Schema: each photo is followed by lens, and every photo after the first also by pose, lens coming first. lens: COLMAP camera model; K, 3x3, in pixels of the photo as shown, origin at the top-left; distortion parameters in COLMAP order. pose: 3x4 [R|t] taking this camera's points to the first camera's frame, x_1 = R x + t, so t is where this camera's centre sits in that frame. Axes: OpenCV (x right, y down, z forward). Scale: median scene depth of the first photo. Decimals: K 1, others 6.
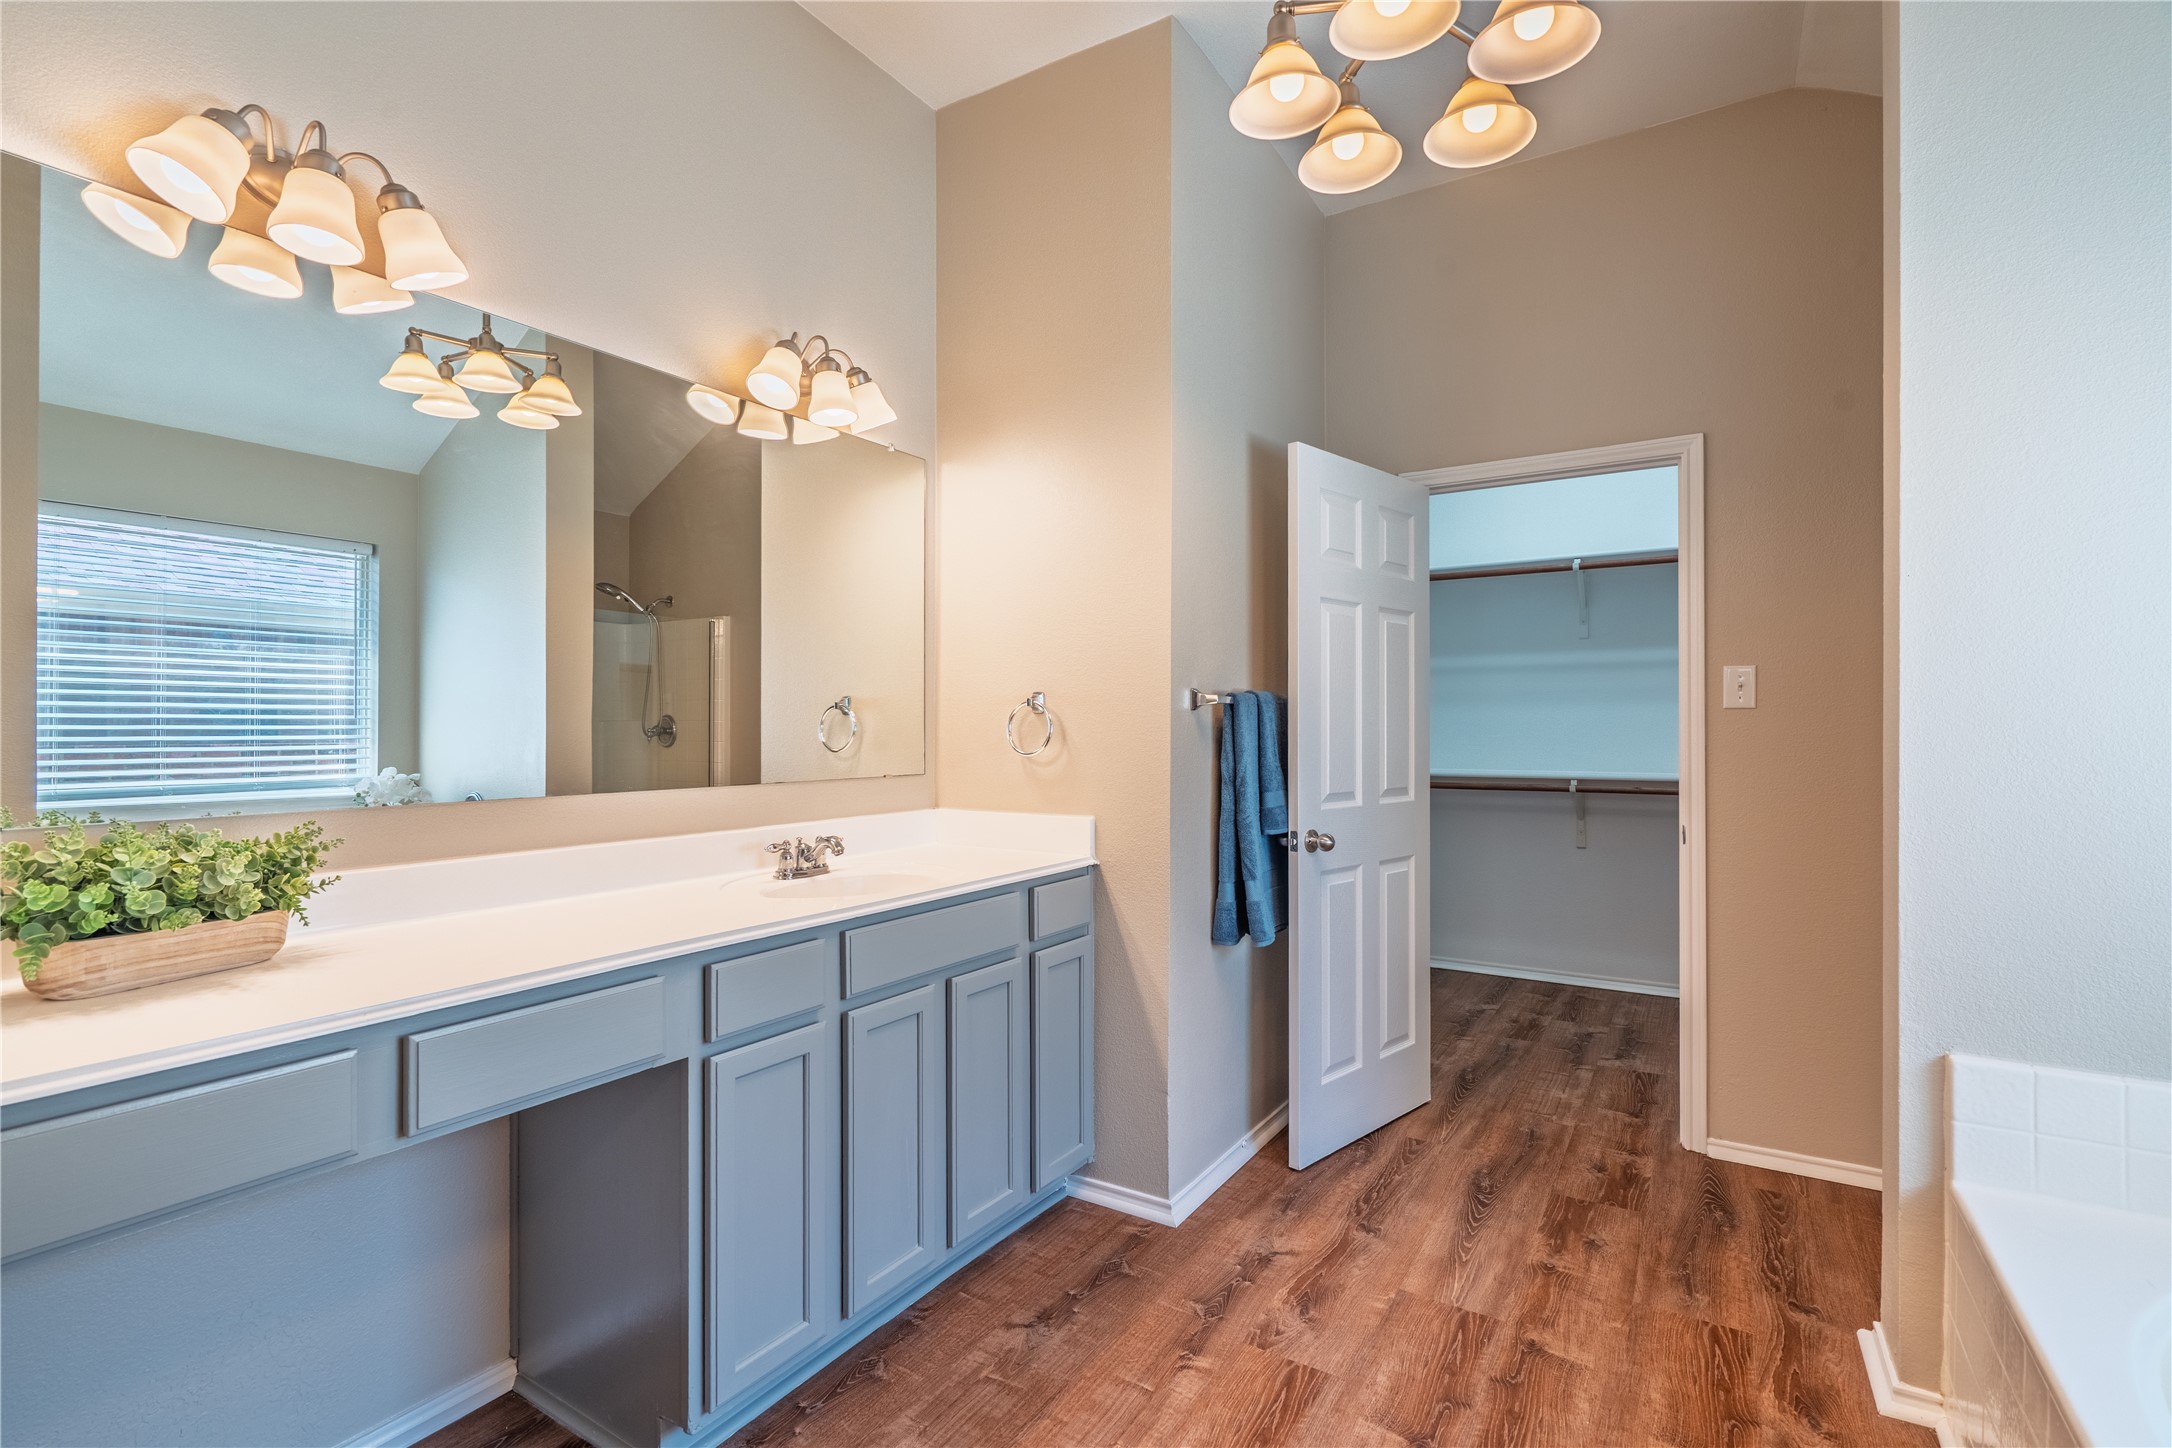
lens RADIAL K [[989.4, 0, 1089.2], [0, 989.4, 720.0], [0, 0, 1]] dist [0.001030, 0.000995]
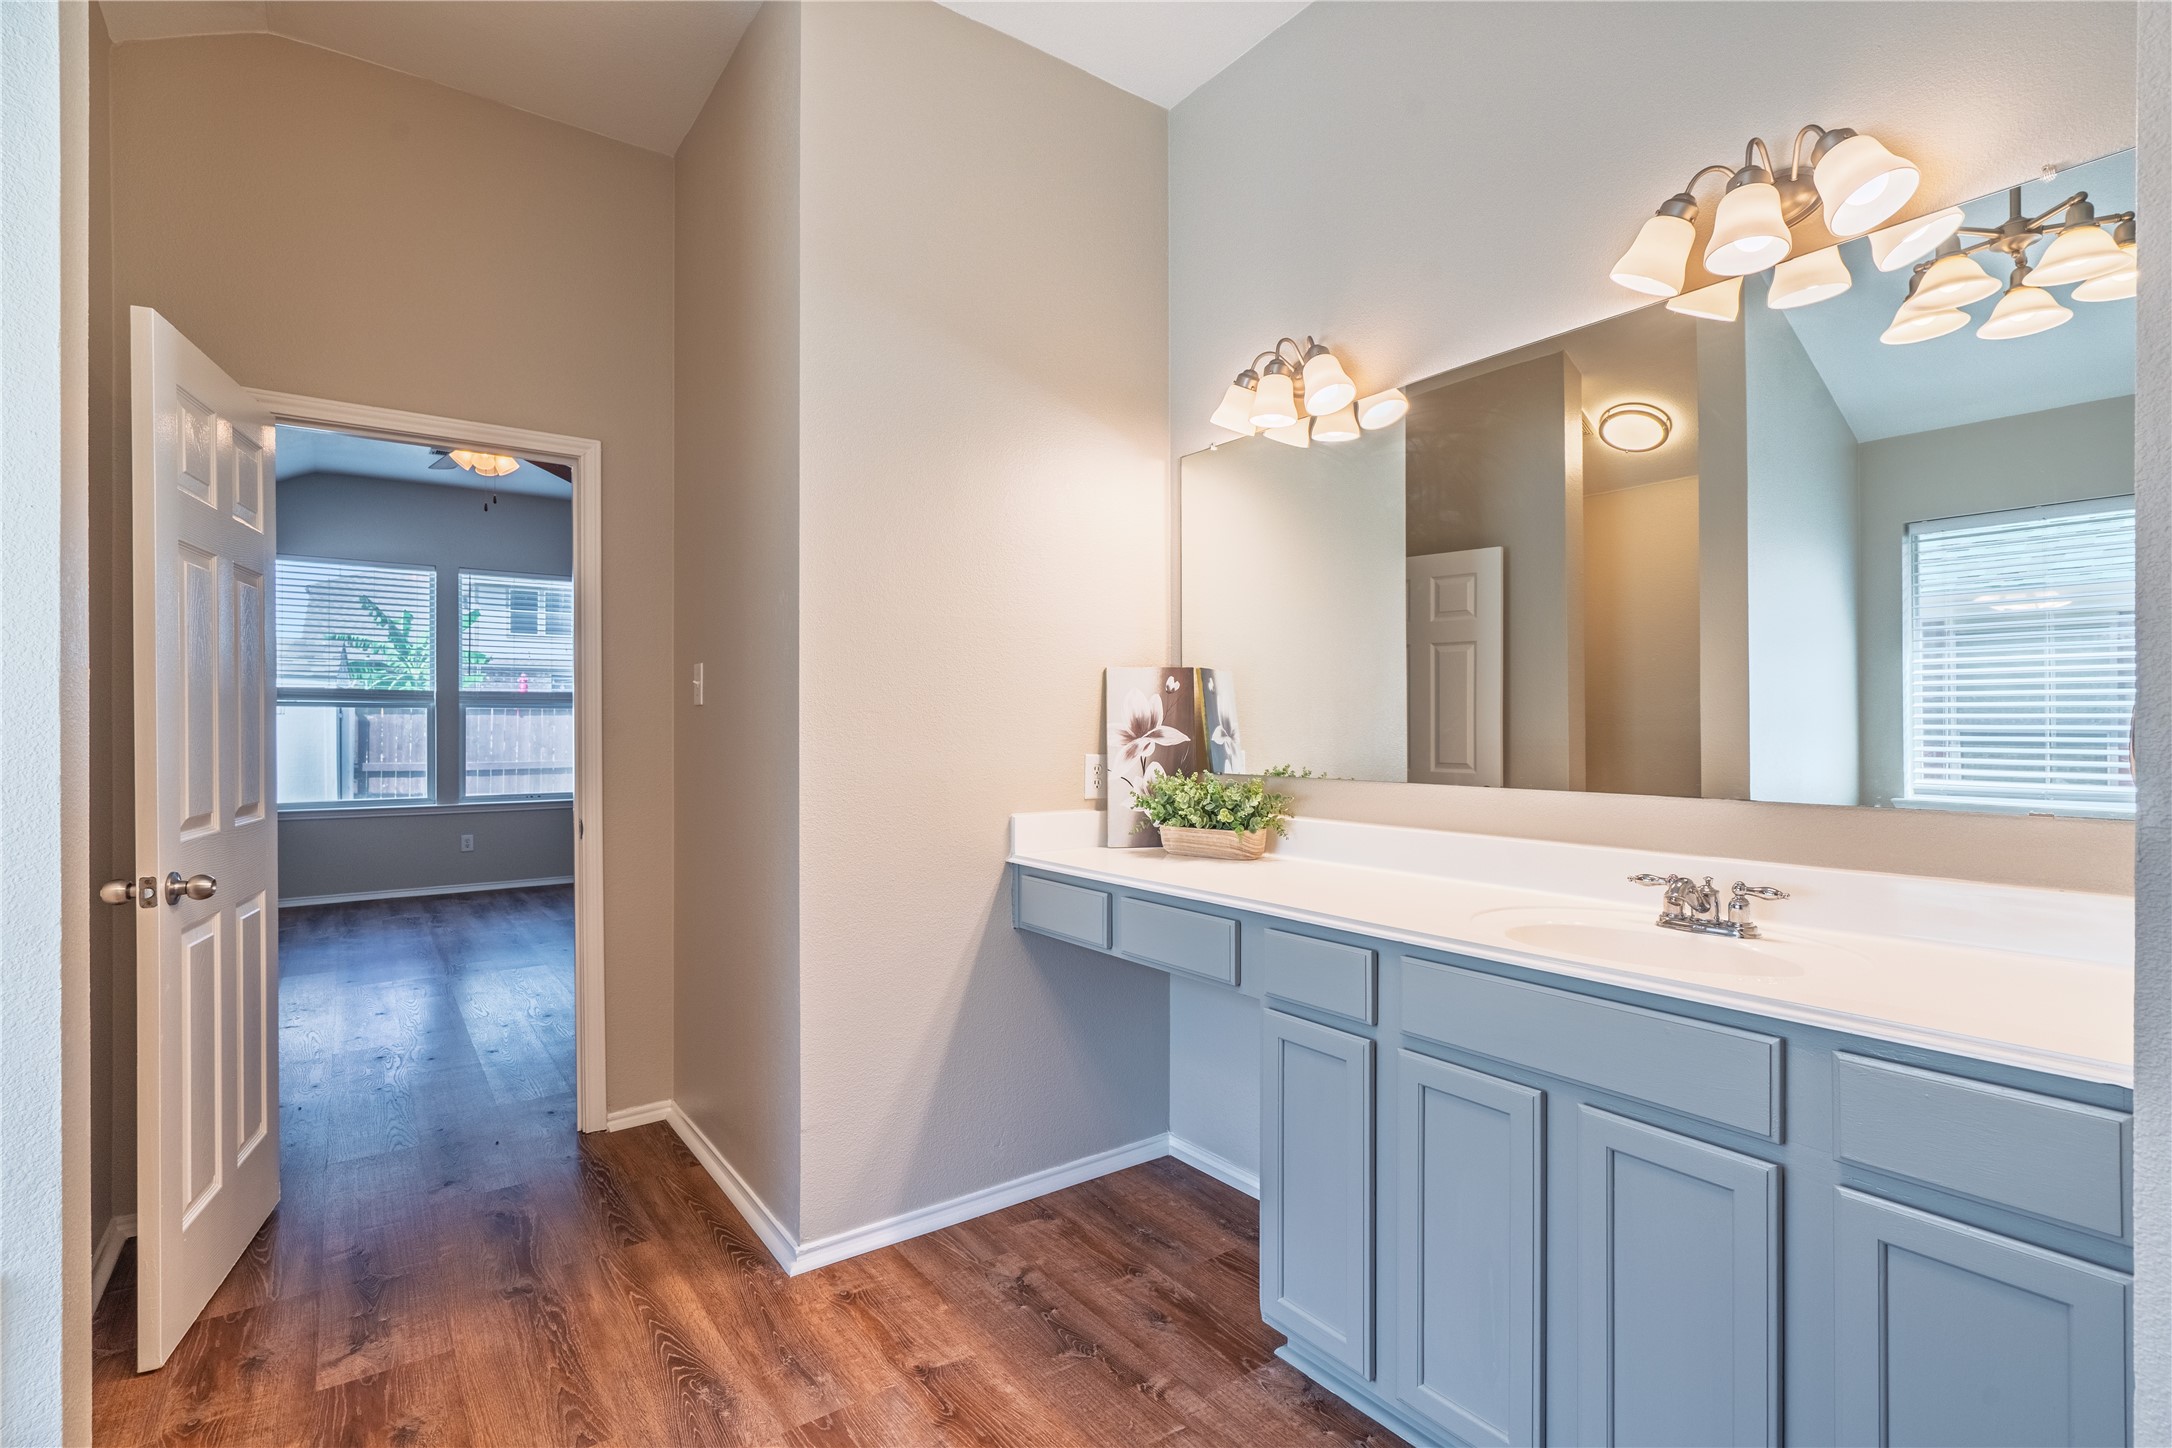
lens RADIAL K [[1023.2, 0, 1083.9], [0, 1023.2, 748.3], [0, 0, 1]] dist [0.000887, 0.000281]
pose [[-0.364093, 0.015409, -0.931235, 0.549446], [0.004284, 0.999880, 0.014869, 0.015264], [0.931353, 0.001424, -0.364115, 0.866032]]
